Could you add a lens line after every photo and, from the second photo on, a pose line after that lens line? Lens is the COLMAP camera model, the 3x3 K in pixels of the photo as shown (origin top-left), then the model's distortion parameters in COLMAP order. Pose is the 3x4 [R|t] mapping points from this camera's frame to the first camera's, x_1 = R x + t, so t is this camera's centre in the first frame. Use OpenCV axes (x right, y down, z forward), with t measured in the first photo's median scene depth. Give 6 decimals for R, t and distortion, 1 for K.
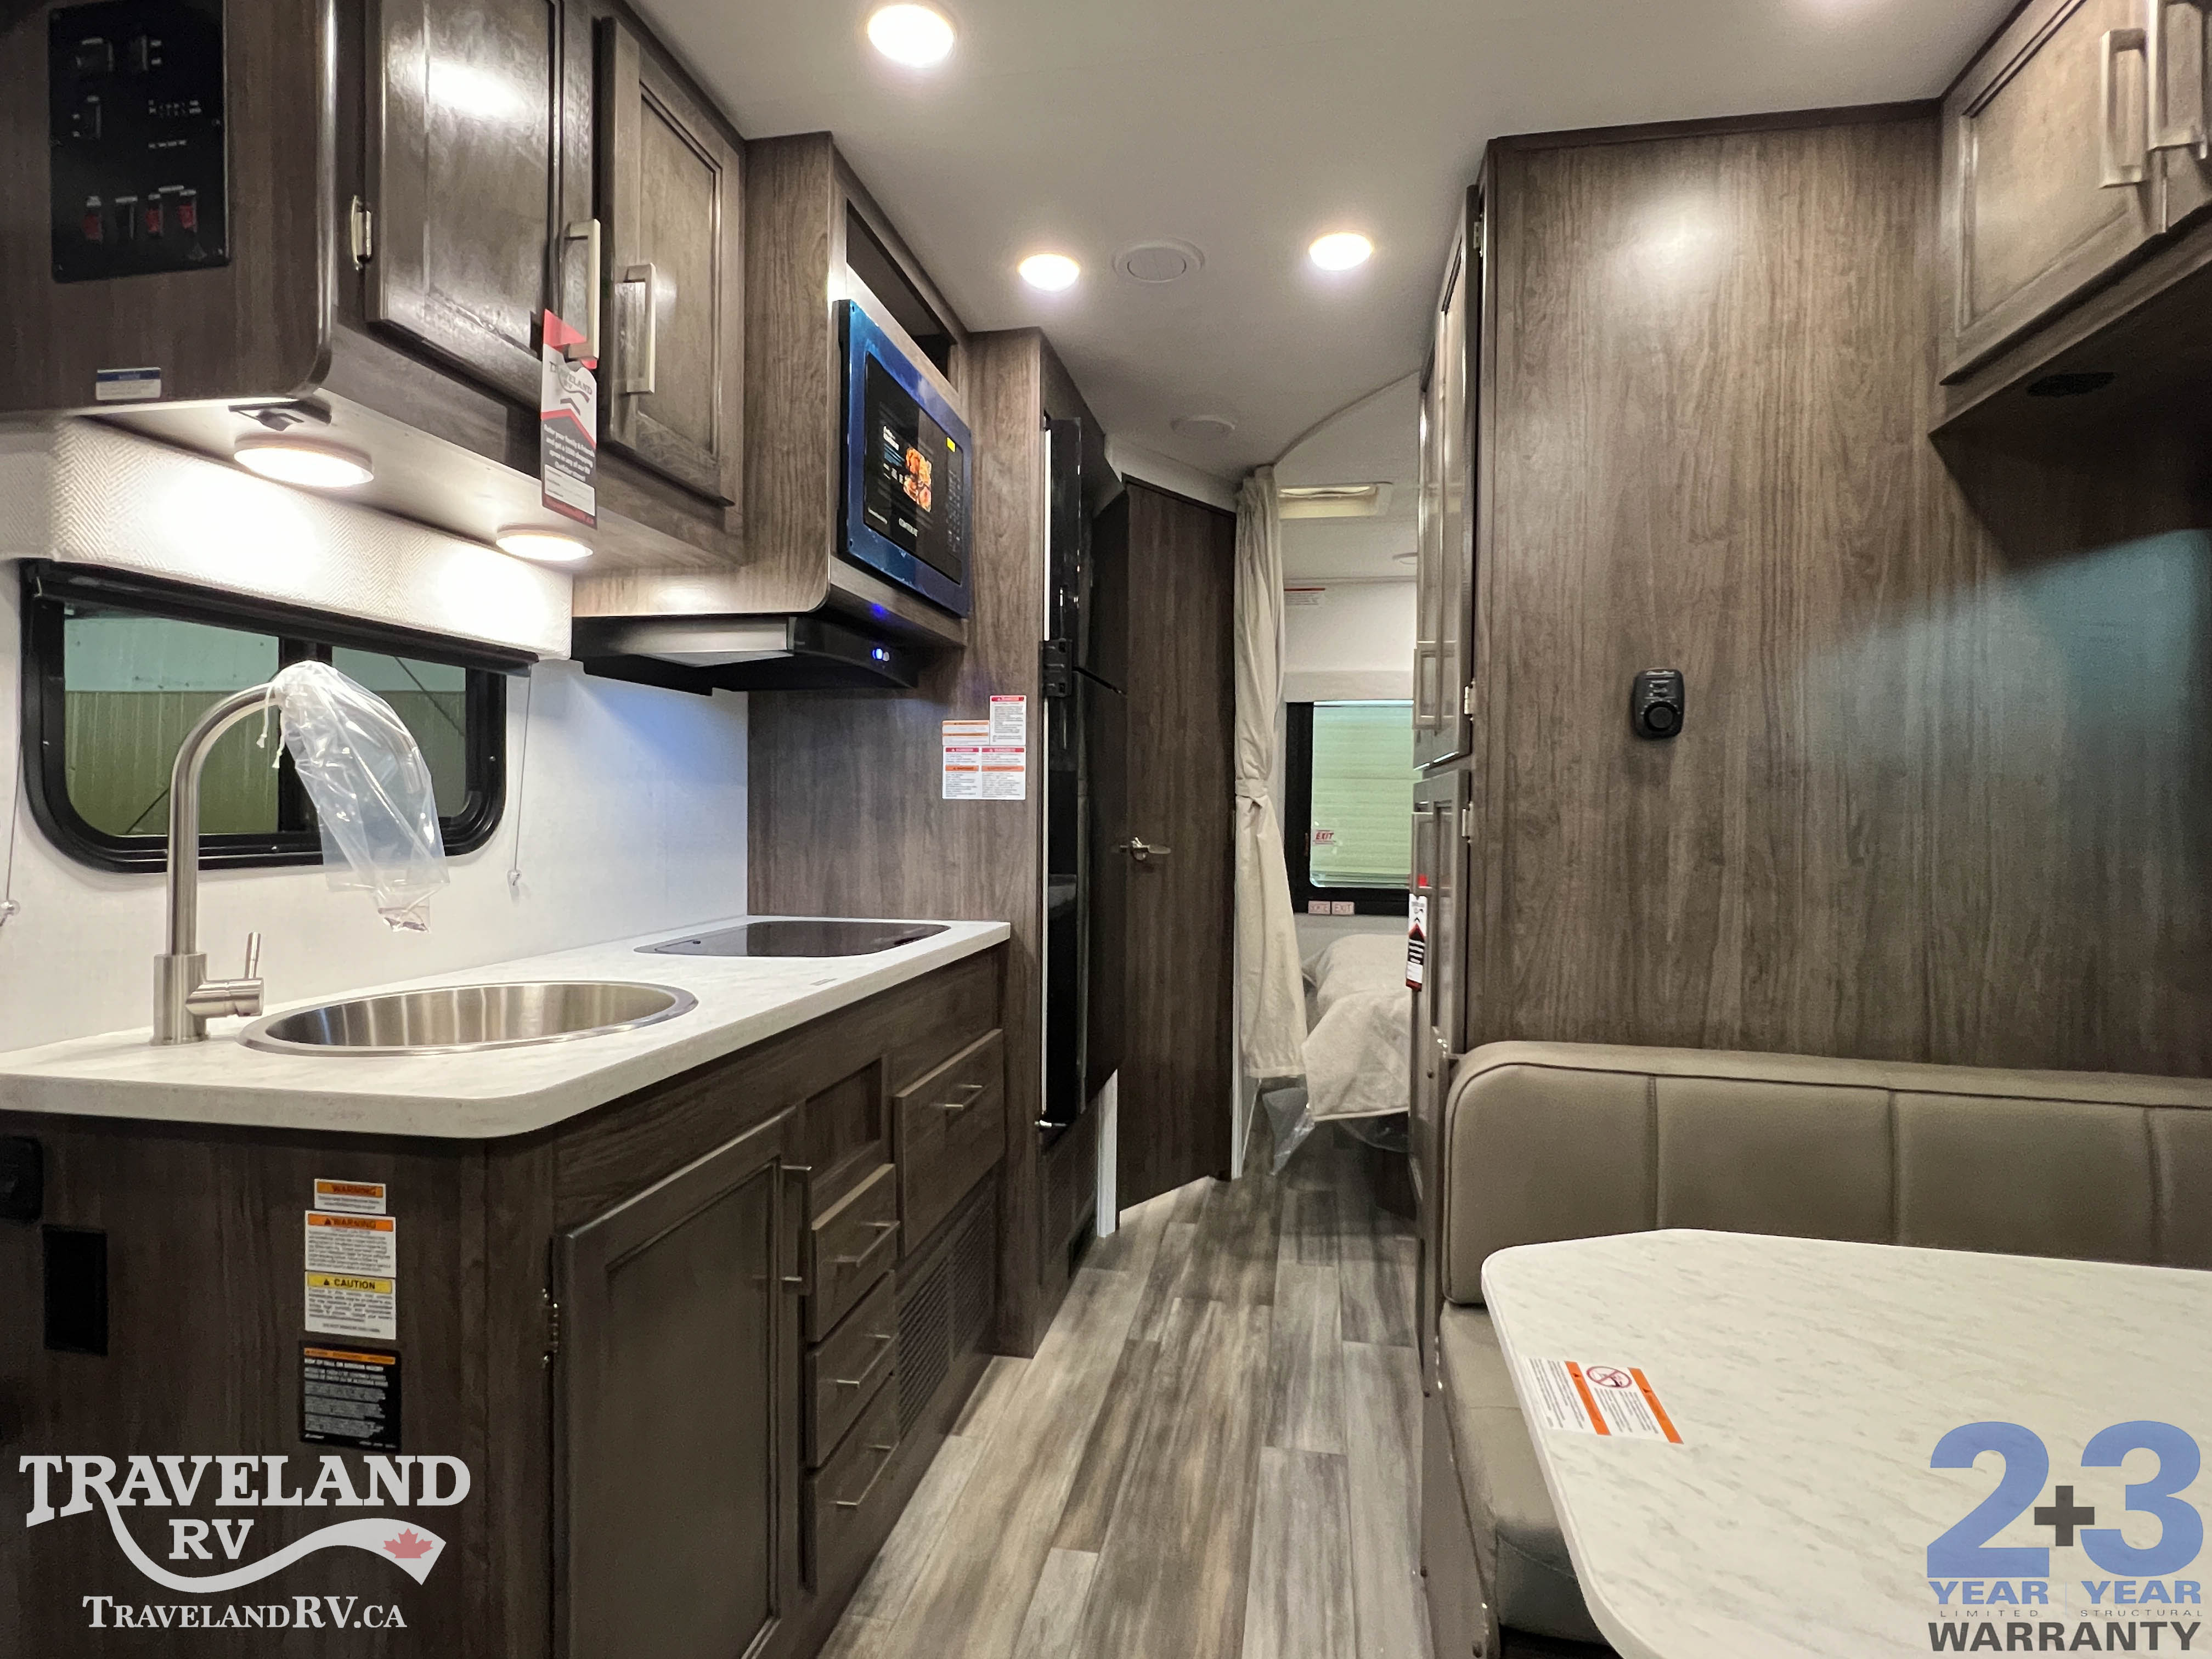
lens RADIAL K [[1104.3, 0, 1116.3], [0, 1104.3, 824.9], [0, 0, 1]] dist [-0.001695, 0.000882]
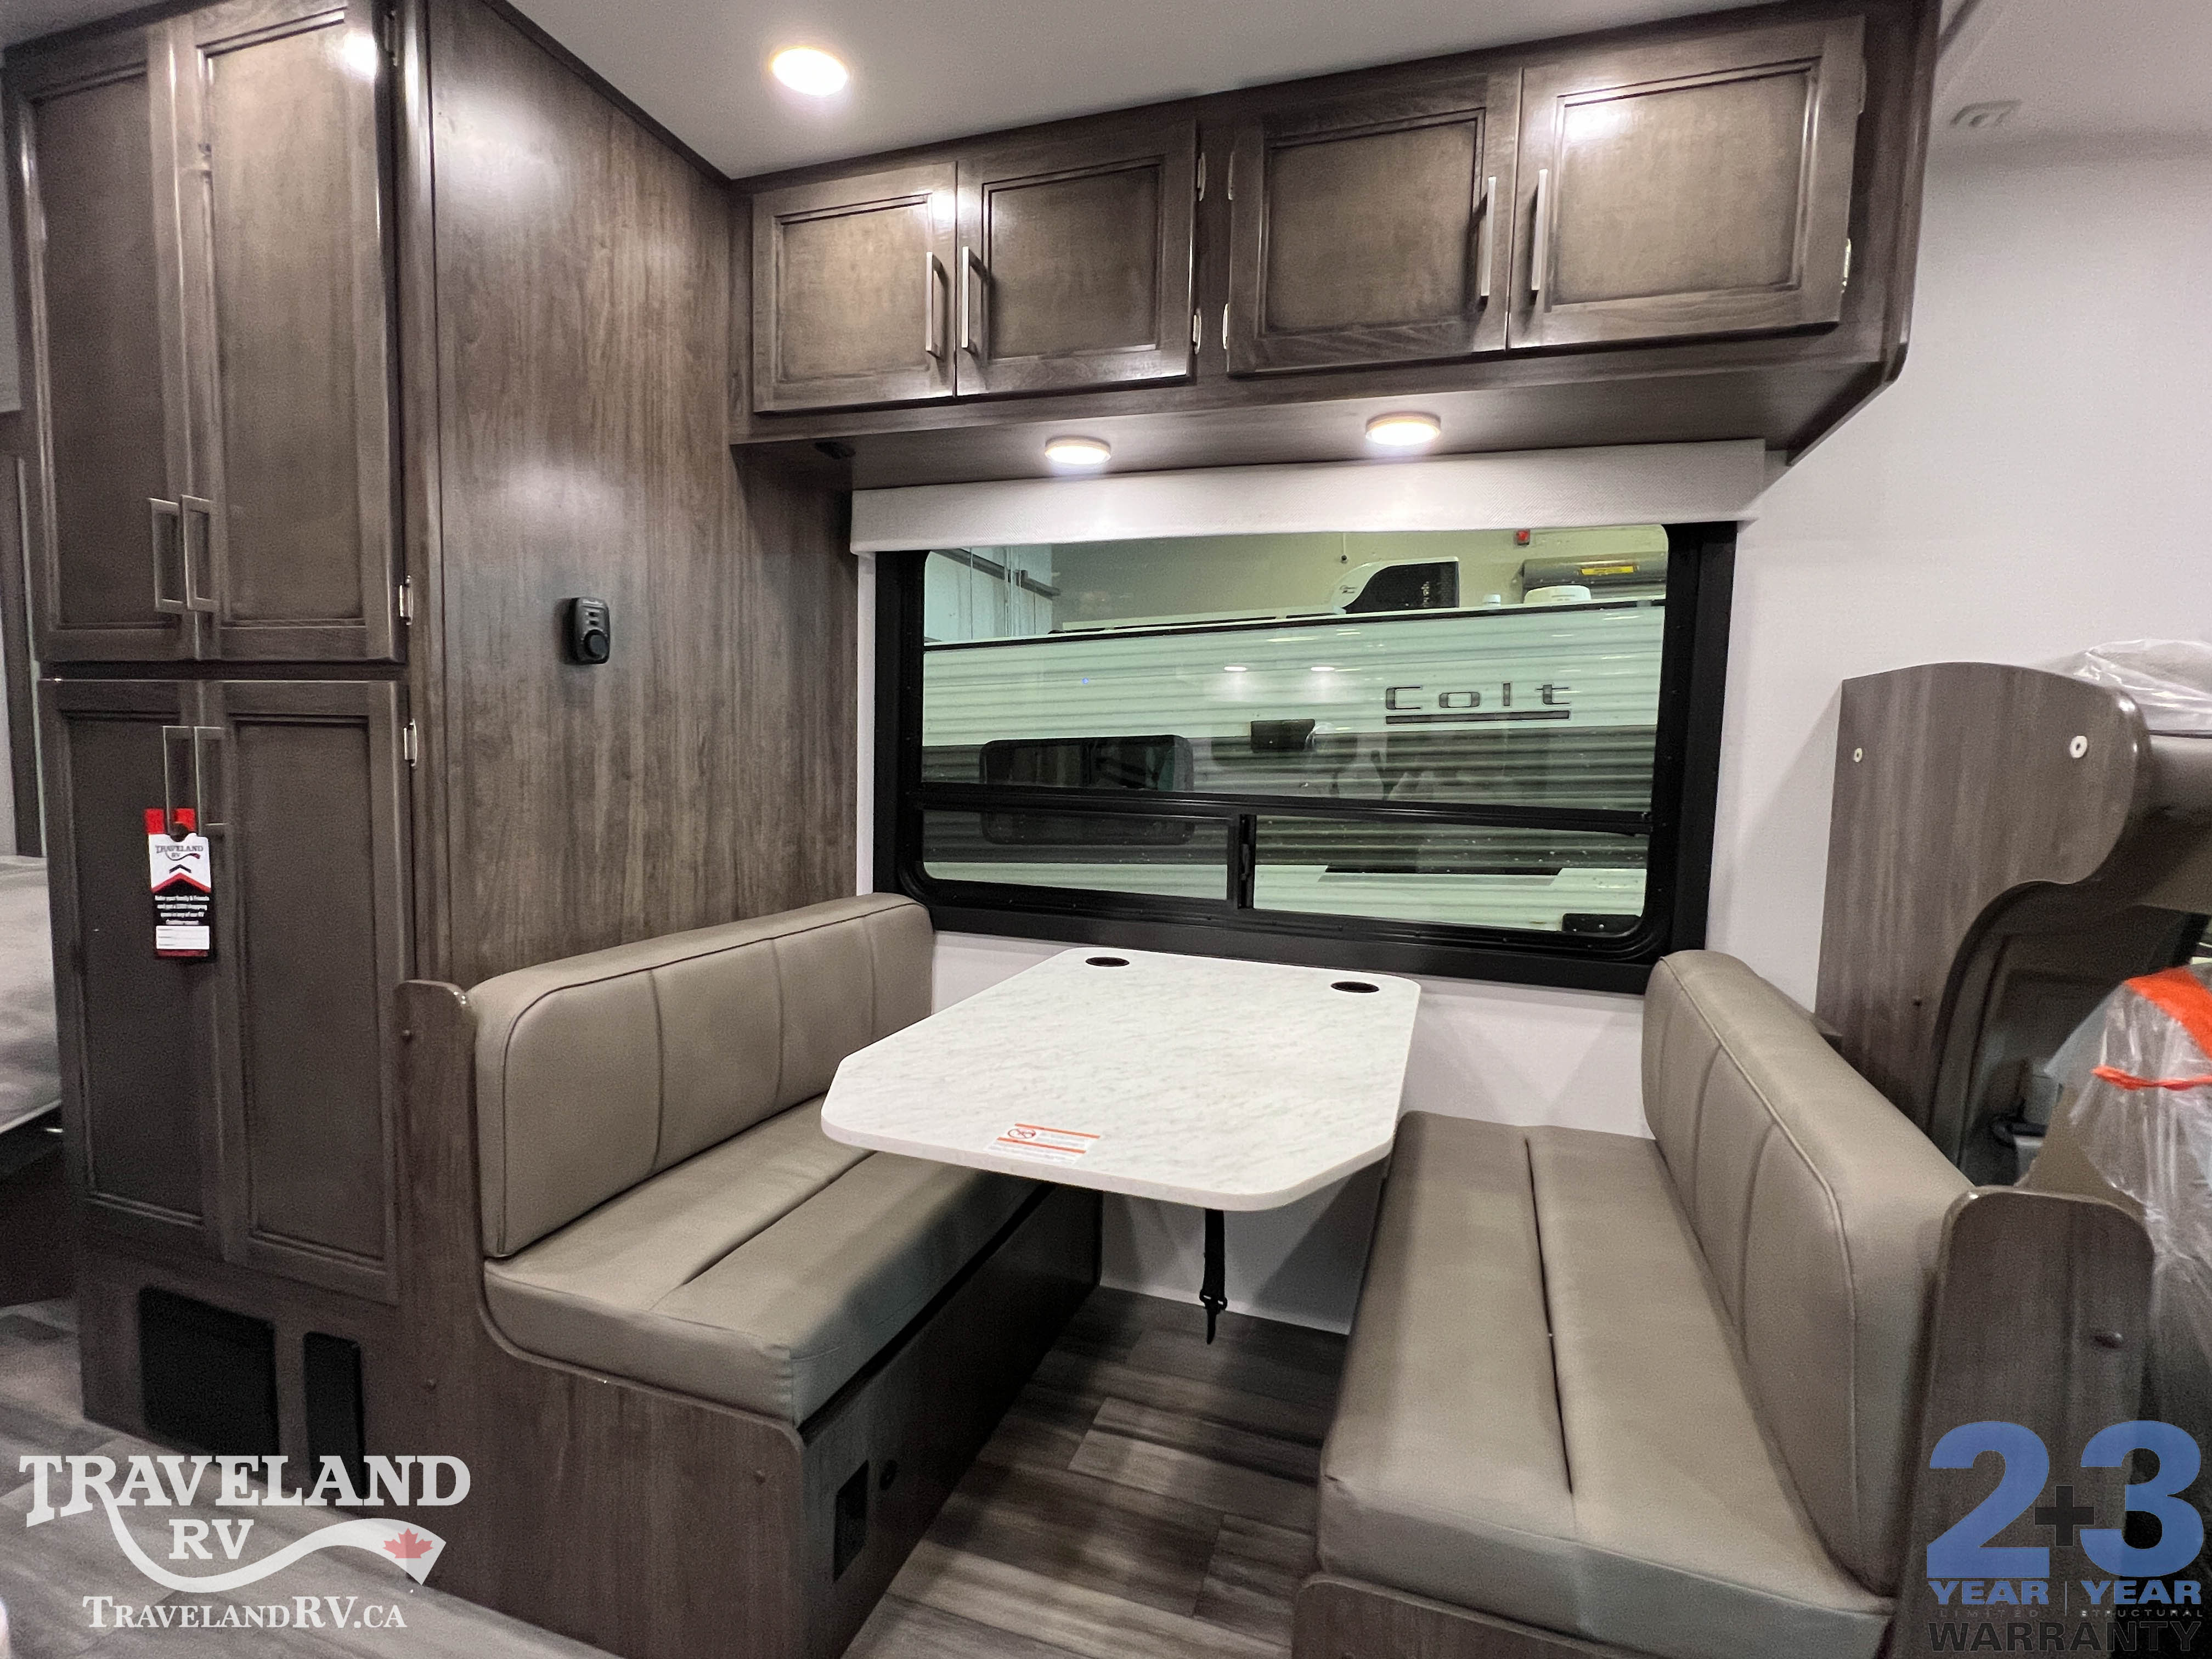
lens RADIAL K [[1040.3, 0, 1114.4], [0, 1040.3, 828.0], [0, 0, 1]] dist [-0.001483, 0.000611]
pose [[0.136949, -0.089847, 0.986495, -0.447880], [-0.010861, 0.995682, 0.092191, -0.018690], [-0.990519, -0.023340, 0.135382, 0.359271]]
